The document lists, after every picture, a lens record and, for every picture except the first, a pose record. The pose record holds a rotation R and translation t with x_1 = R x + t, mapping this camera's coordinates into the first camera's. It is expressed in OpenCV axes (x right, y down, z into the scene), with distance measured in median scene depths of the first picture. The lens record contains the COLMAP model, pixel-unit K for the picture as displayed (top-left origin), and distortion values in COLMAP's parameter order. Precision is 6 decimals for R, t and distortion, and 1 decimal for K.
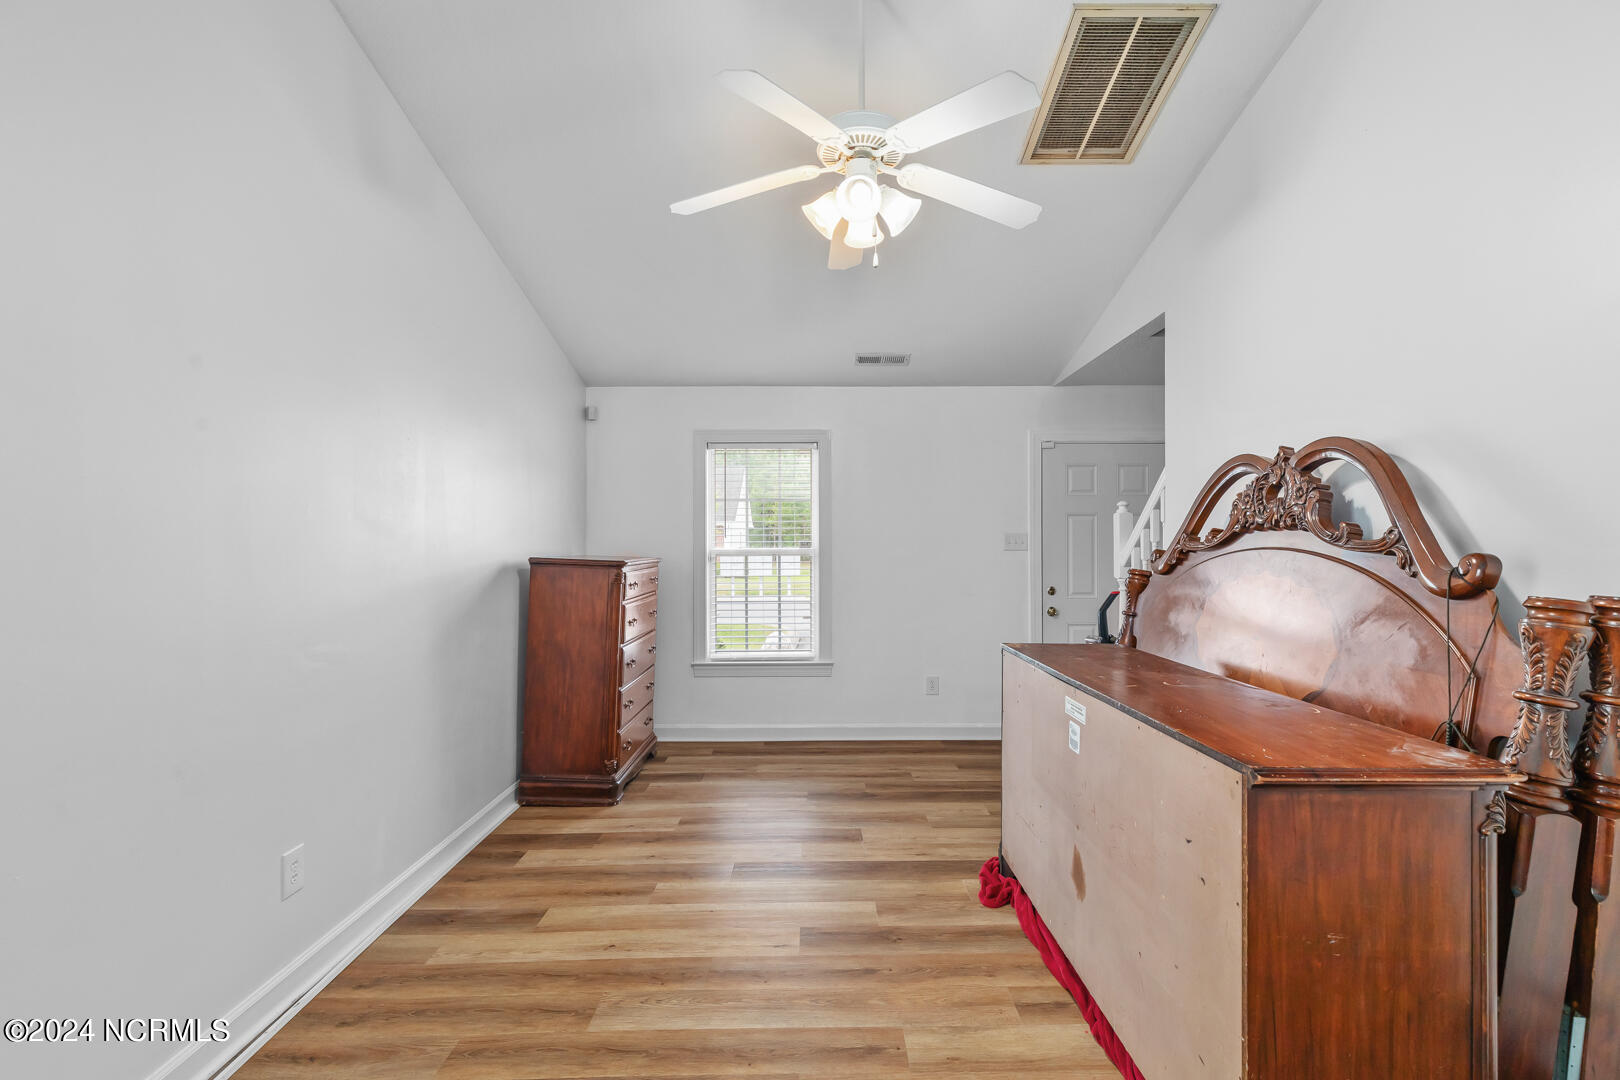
lens RADIAL K [[731.0, 0, 831.8], [0, 731.0, 538.1], [0, 0, 1]] dist [0.010009, -0.003141]
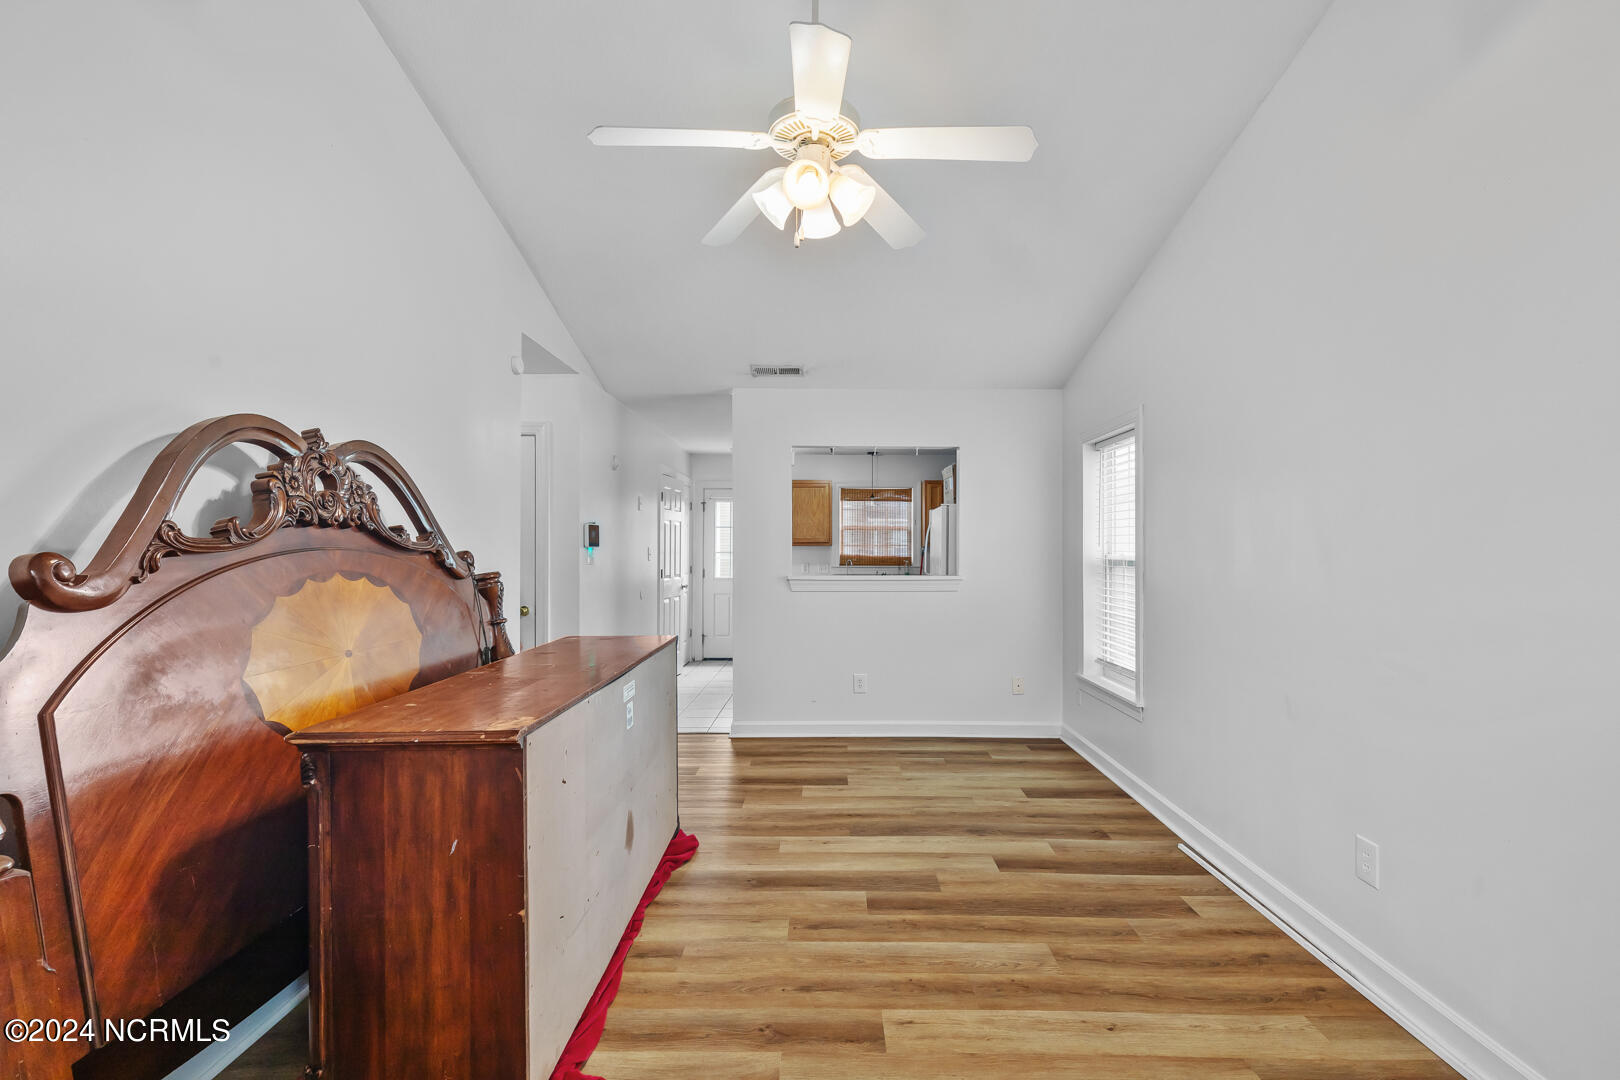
lens RADIAL K [[731.0, 0, 826.9], [0, 731.0, 549.3], [0, 0, 1]] dist [0.010009, -0.003141]
pose [[-0.999666, -0.000750, 0.025834, -0.000414], [-0.000954, 0.999968, -0.007899, 0.018215], [-0.025827, -0.007921, -0.999635, 1.582746]]
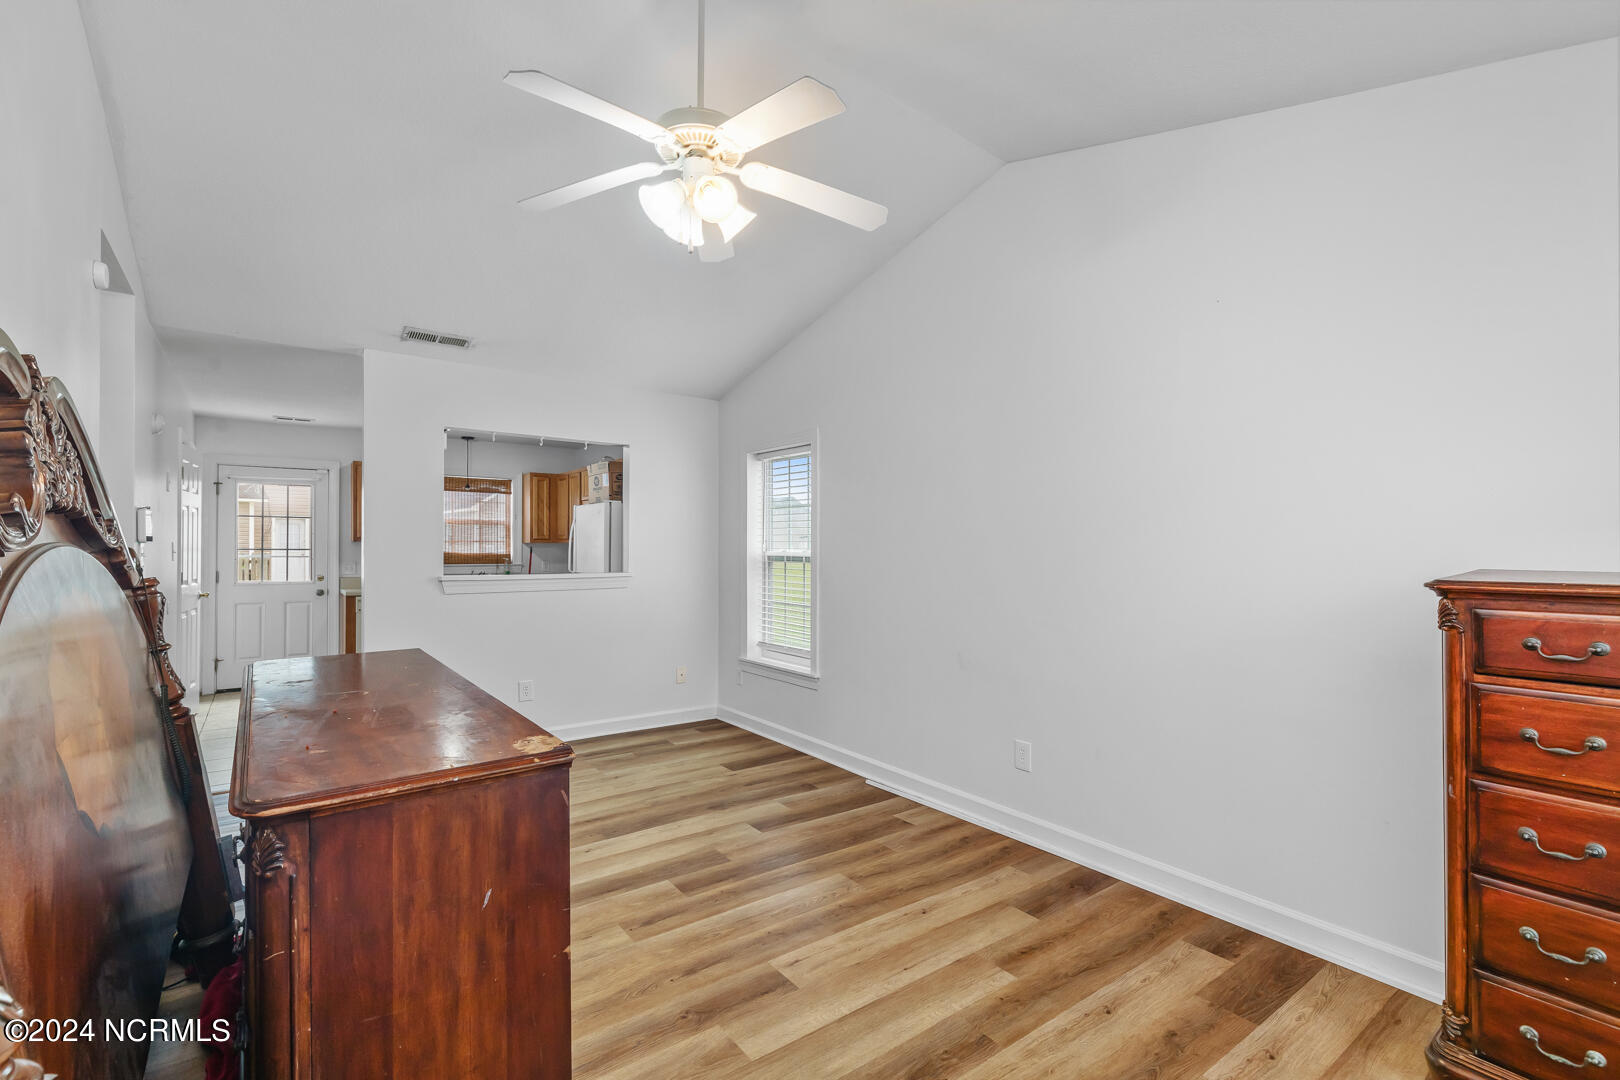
lens RADIAL K [[731.0, 0, 831.6], [0, 731.0, 550.1], [0, 0, 1]] dist [0.010009, -0.003141]
pose [[-0.803397, -0.001955, -0.595440, 0.395851], [-0.000299, 0.999996, -0.002881, 0.017607], [0.595443, -0.002137, -0.803395, 1.542336]]
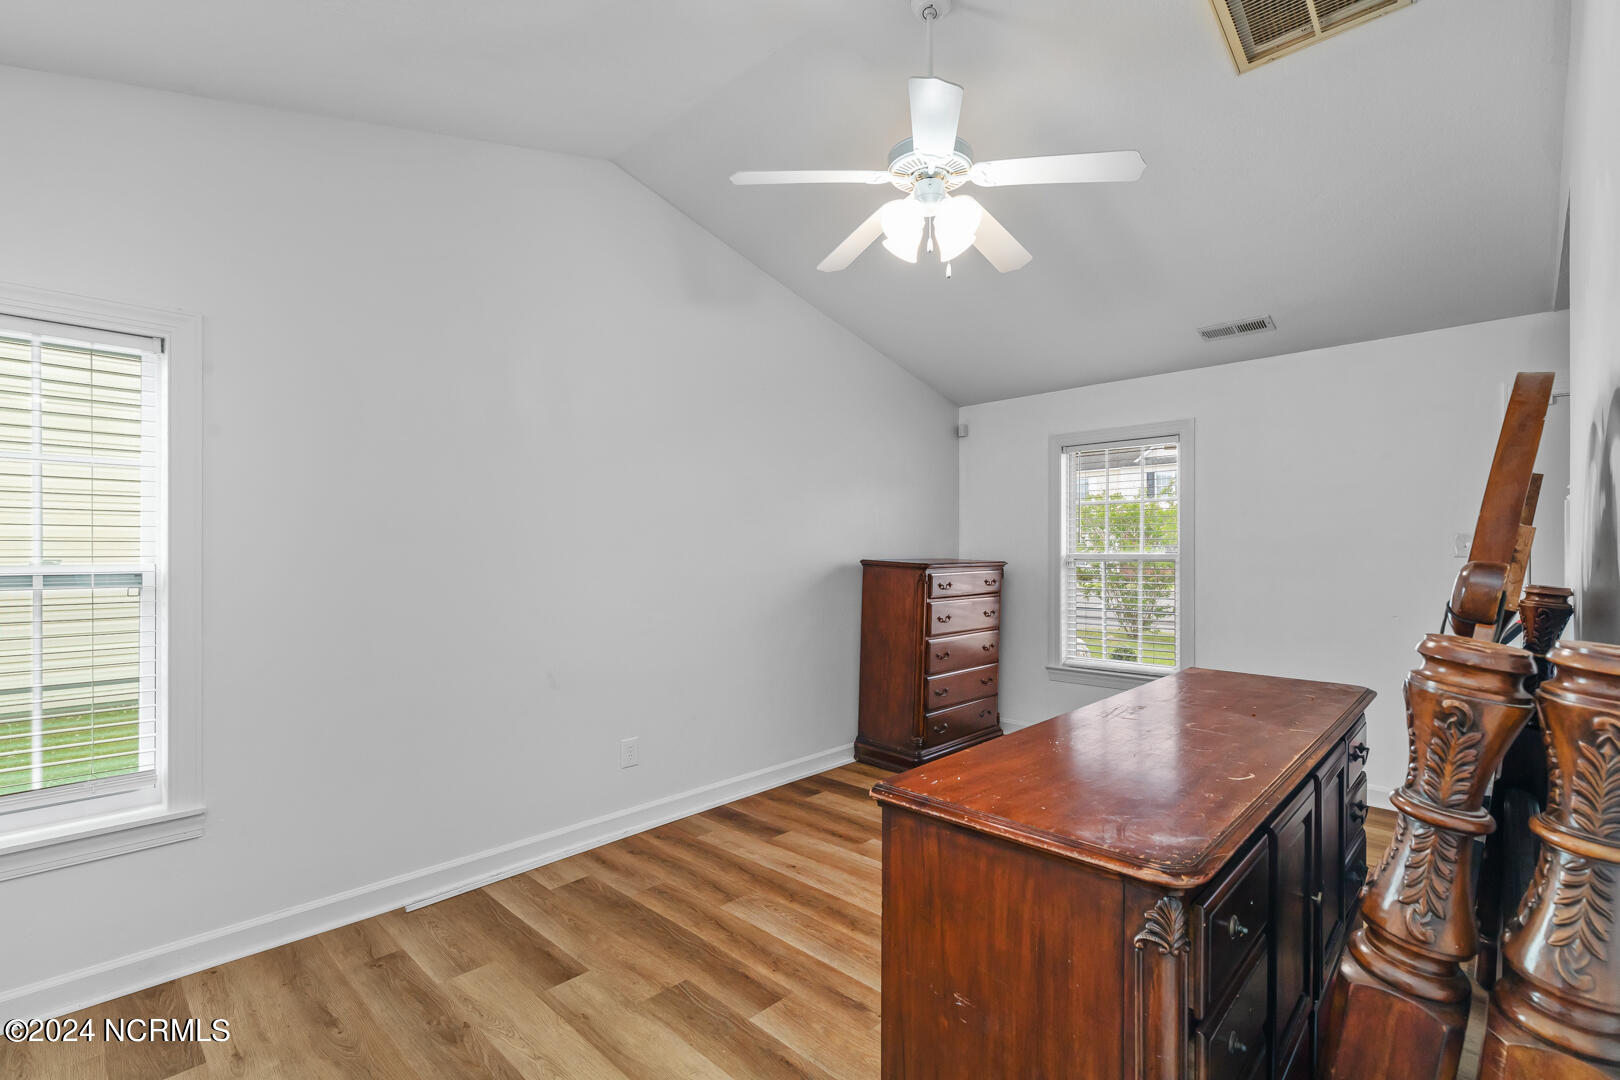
lens RADIAL K [[731.0, 0, 844.3], [0, 731.0, 546.7], [0, 0, 1]] dist [0.010009, -0.003141]
pose [[0.725567, -0.002378, -0.688147, 0.543777], [0.006275, 0.999975, 0.003160, 0.001482], [0.688123, -0.006611, 0.725564, 0.127821]]
